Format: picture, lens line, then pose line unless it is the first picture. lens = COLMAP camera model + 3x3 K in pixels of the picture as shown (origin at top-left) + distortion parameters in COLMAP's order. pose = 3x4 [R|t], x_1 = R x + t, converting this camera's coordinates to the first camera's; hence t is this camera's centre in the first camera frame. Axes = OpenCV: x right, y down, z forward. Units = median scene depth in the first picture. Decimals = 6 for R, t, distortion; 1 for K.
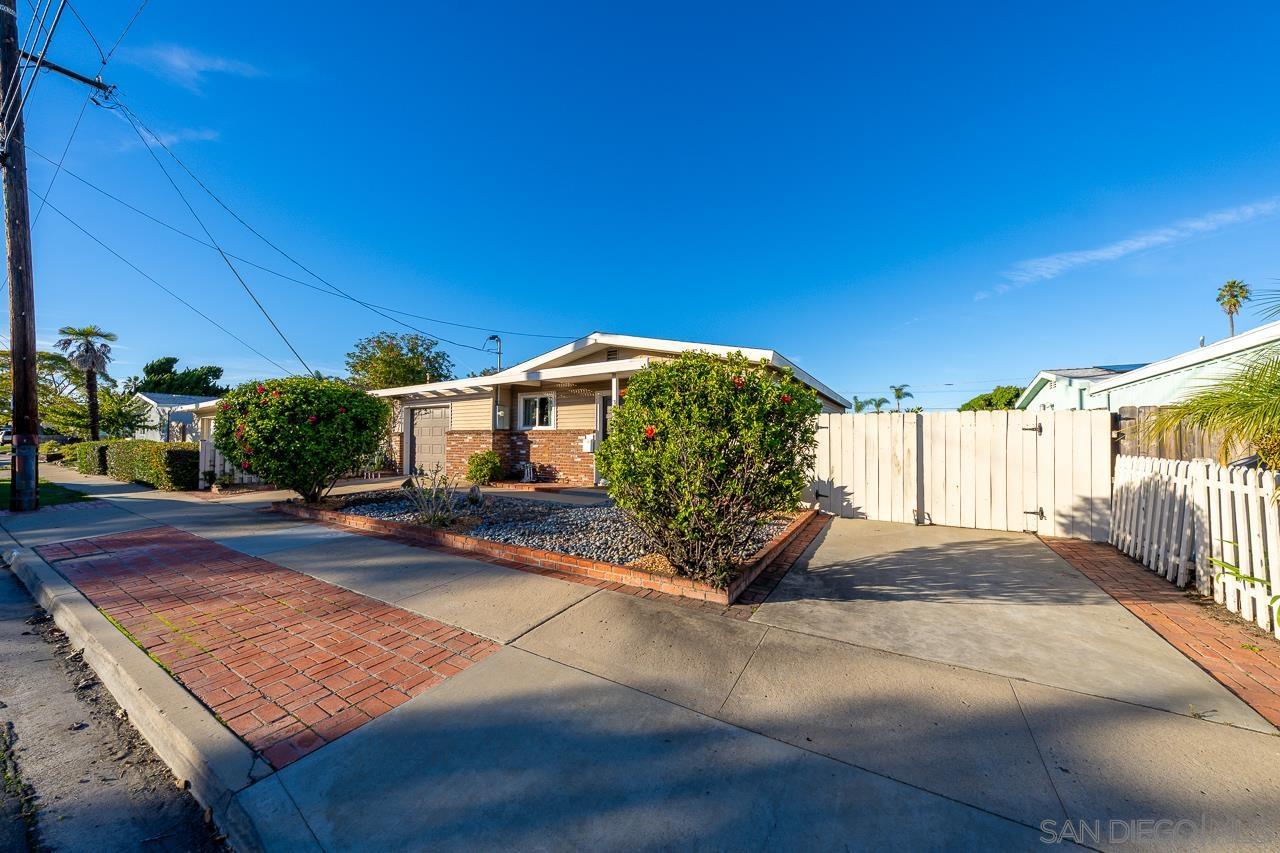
lens RADIAL K [[452.9, 0, 689.4], [0, 452.9, 422.4], [0, 0, 1]] dist [-0.004969, -0.000019]
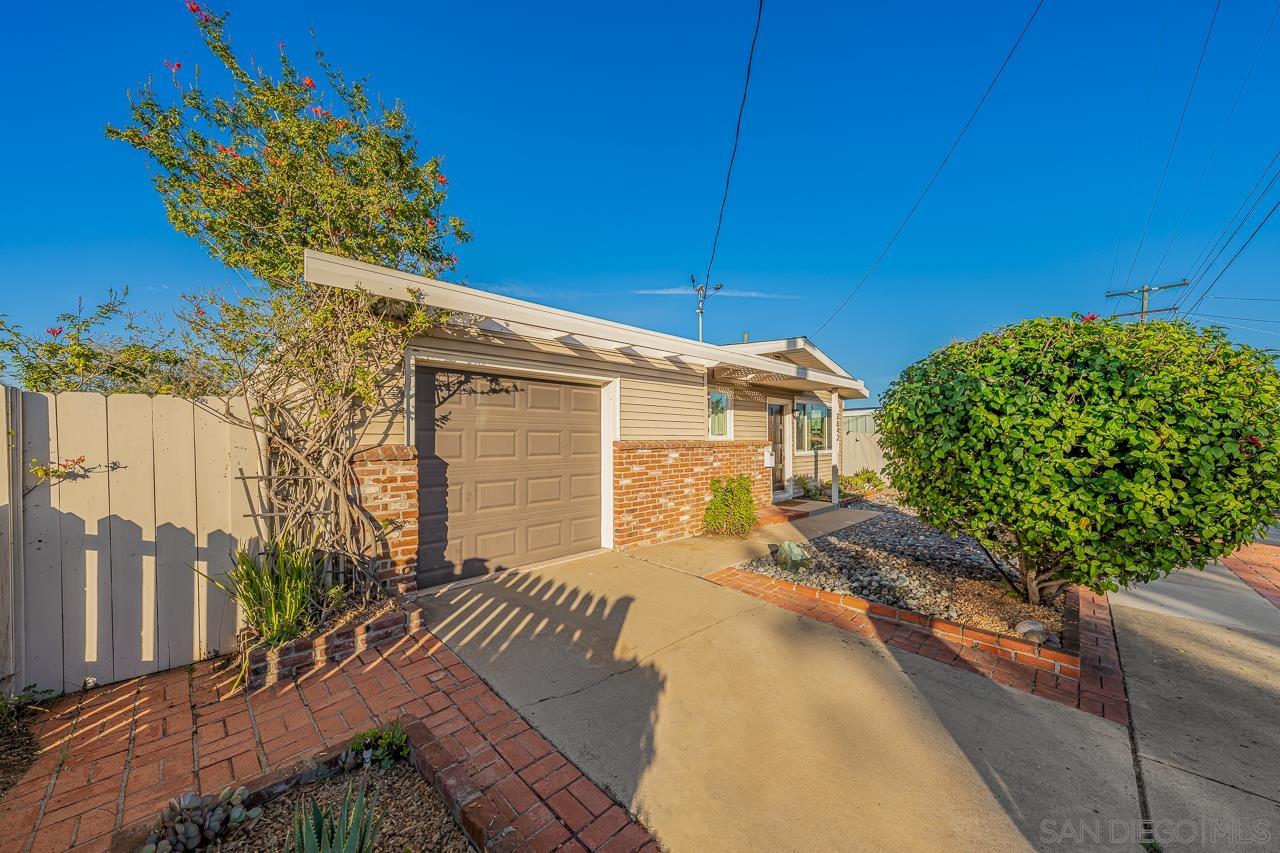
lens RADIAL K [[452.9, 0, 638.2], [0, 452.9, 434.8], [0, 0, 1]] dist [-0.004969, -0.000019]
pose [[0.243619, 0.014090, 0.969769, -0.963644], [-0.021681, 0.999724, -0.009079, 0.015530], [-0.969629, -0.018813, 0.243857, 0.881635]]
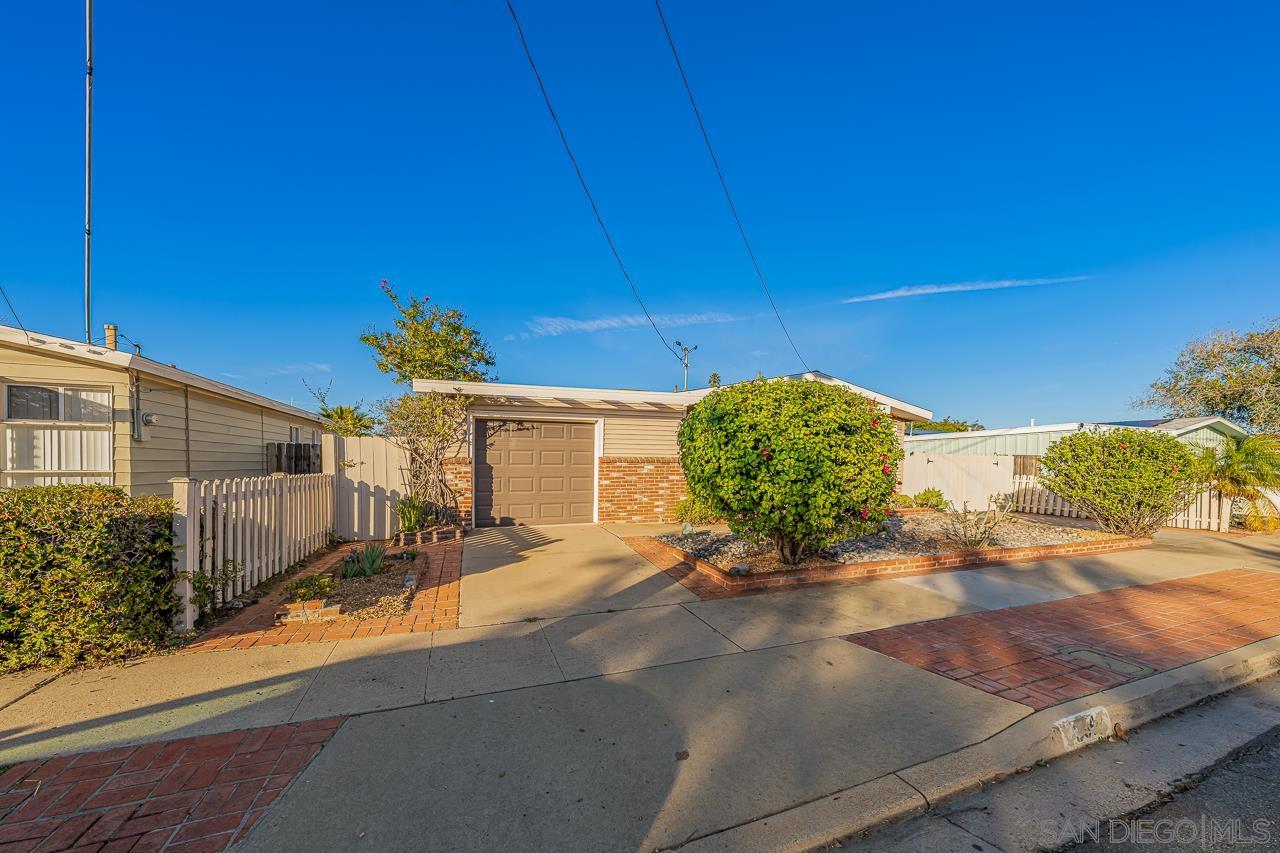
lens RADIAL K [[452.9, 0, 659.1], [0, 452.9, 461.9], [0, 0, 1]] dist [-0.004969, -0.000019]
pose [[0.604716, 0.003410, 0.796434, -1.055455], [-0.029131, 0.999416, 0.017839, 0.010229], [-0.795908, -0.033989, 0.604463, 0.498969]]
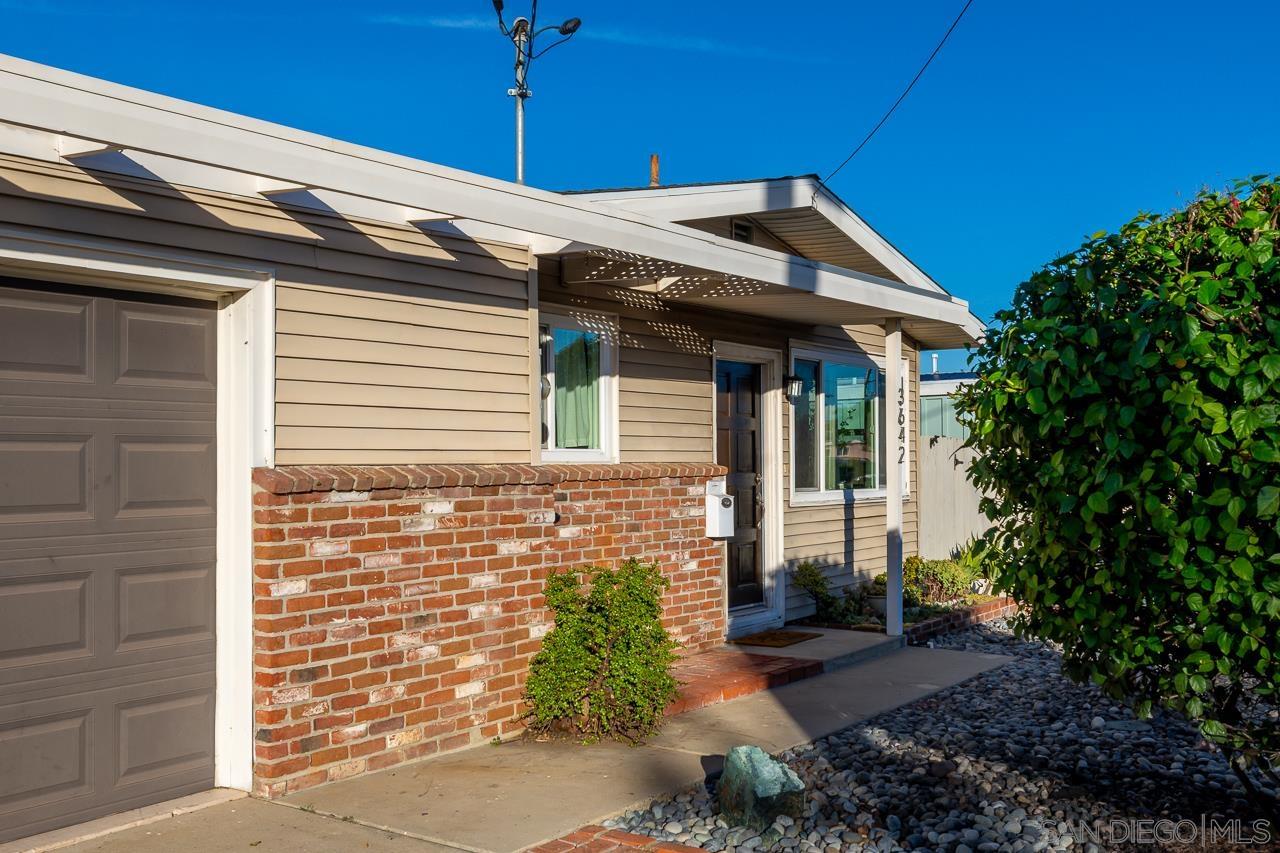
lens RADIAL K [[1330.5, 0, 615.0], [0, 1330.5, 431.1], [0, 0, 1]] dist [-0.009503, 0.000000]
pose [[0.059247, 0.024185, 0.997950, -0.969280], [-0.020447, 0.999526, -0.023010, 0.013734], [-0.998034, -0.019041, 0.059714, 0.868527]]
